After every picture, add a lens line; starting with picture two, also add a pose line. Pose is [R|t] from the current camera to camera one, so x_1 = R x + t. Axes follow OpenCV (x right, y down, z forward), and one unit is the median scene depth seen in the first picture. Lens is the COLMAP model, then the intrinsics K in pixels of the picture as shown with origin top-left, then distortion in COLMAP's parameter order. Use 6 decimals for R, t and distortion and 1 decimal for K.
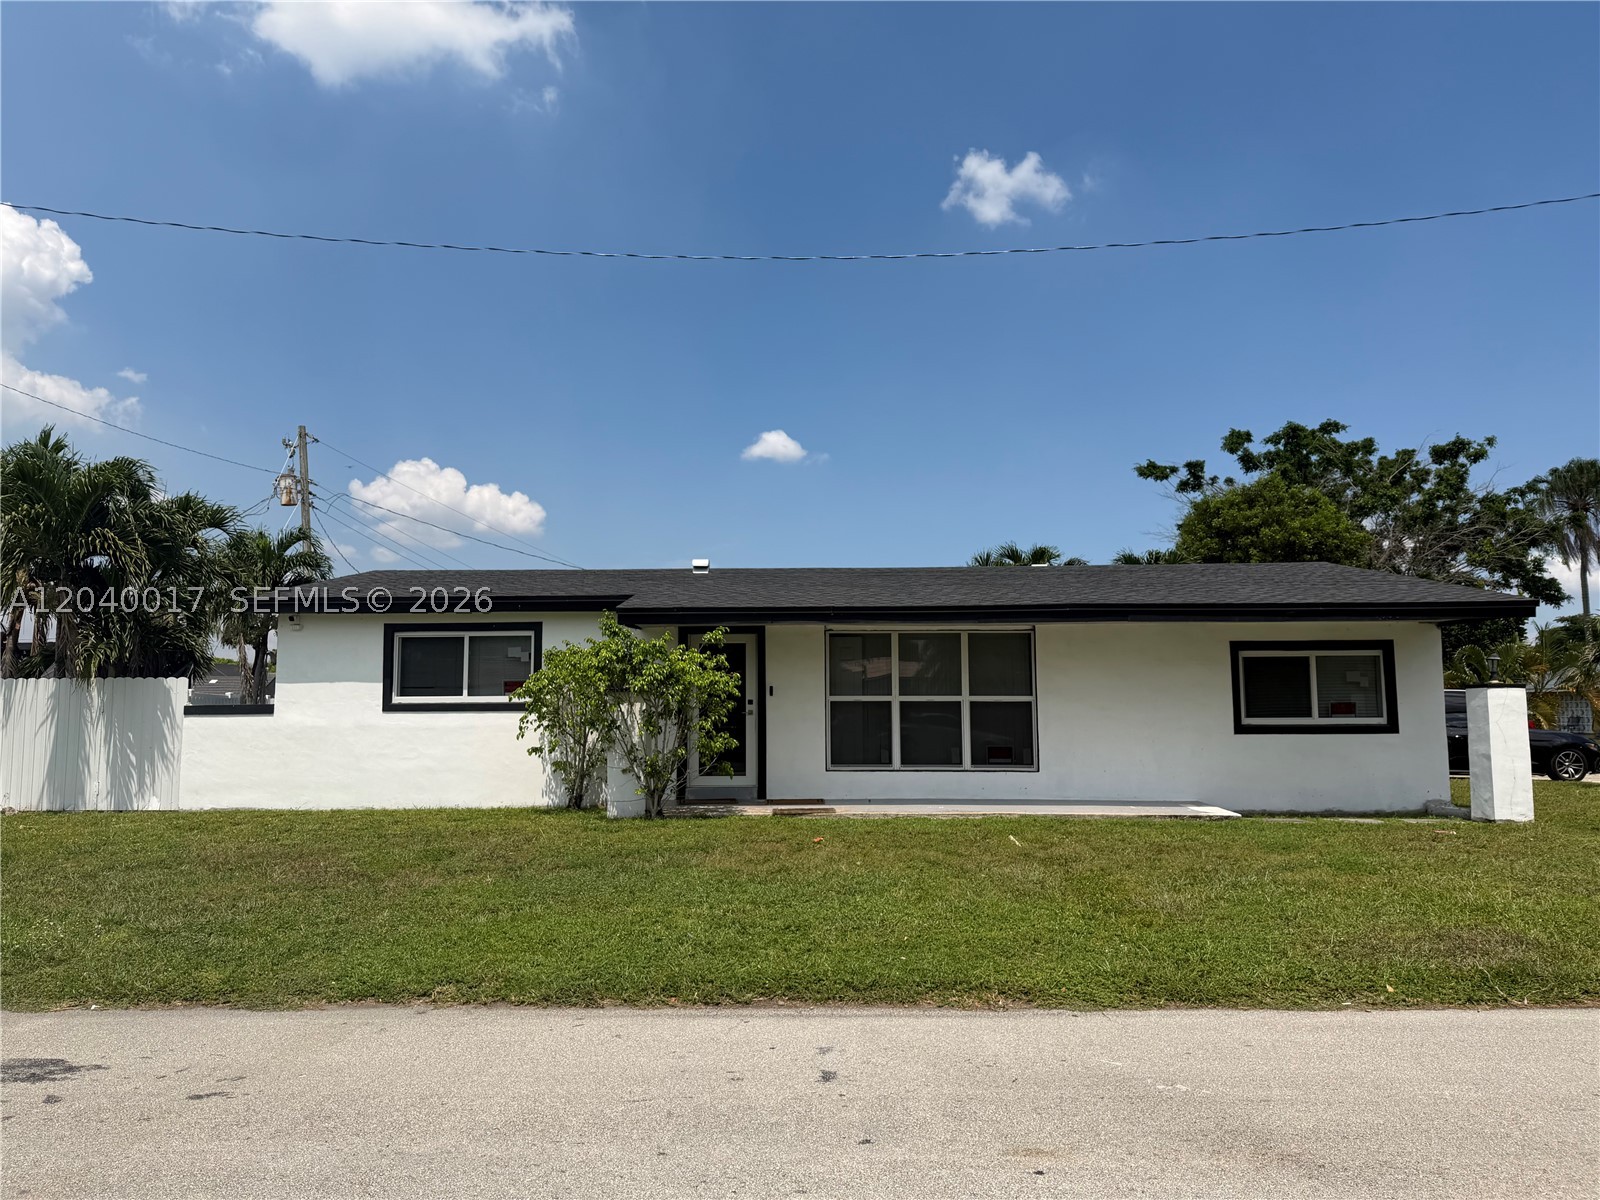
lens RADIAL K [[1119.2, 0, 790.1], [0, 1119.2, 605.8], [0, 0, 1]] dist [0.070189, -0.151061]
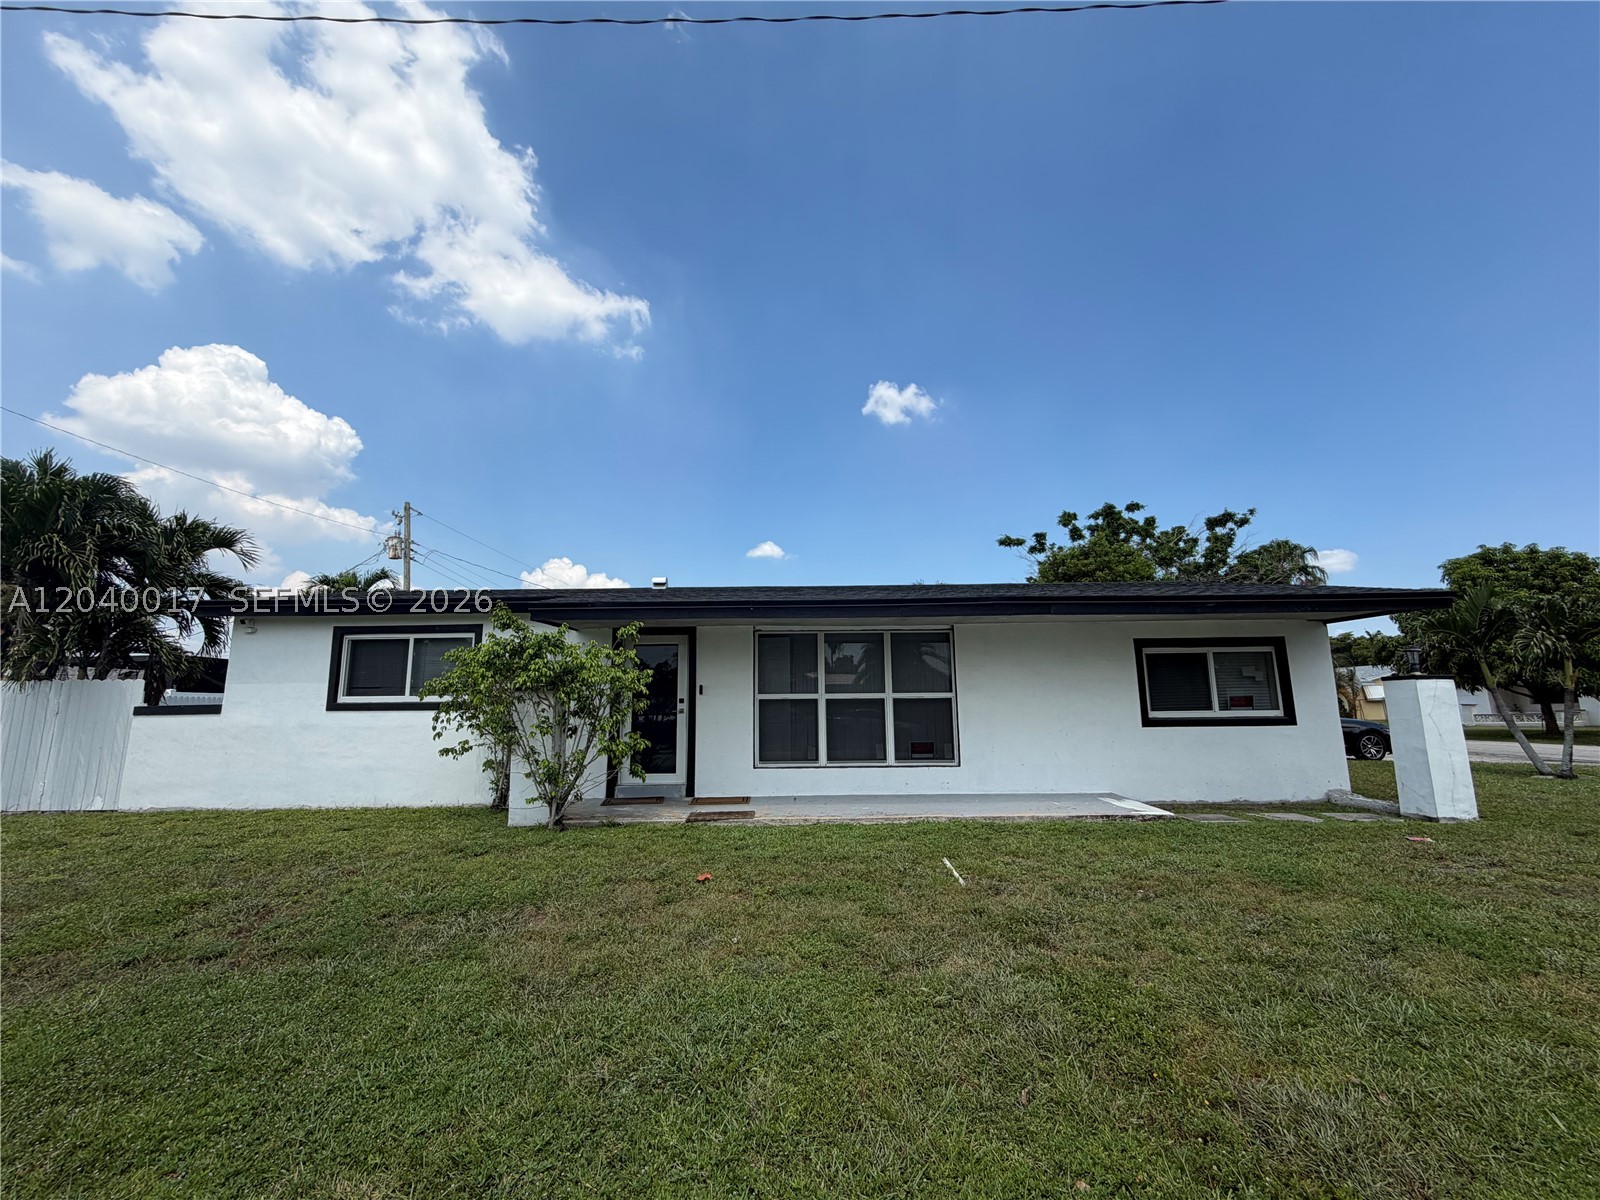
lens RADIAL K [[641.5, 0, 800.0], [0, 641.5, 600.0], [0, 0, 1]] dist [-0.022288, 0.011570]
pose [[0.999704, -0.002974, 0.024151, 0.059747], [0.004701, 0.997409, -0.071787, 0.036117], [-0.023875, 0.071880, 0.997128, 0.400753]]
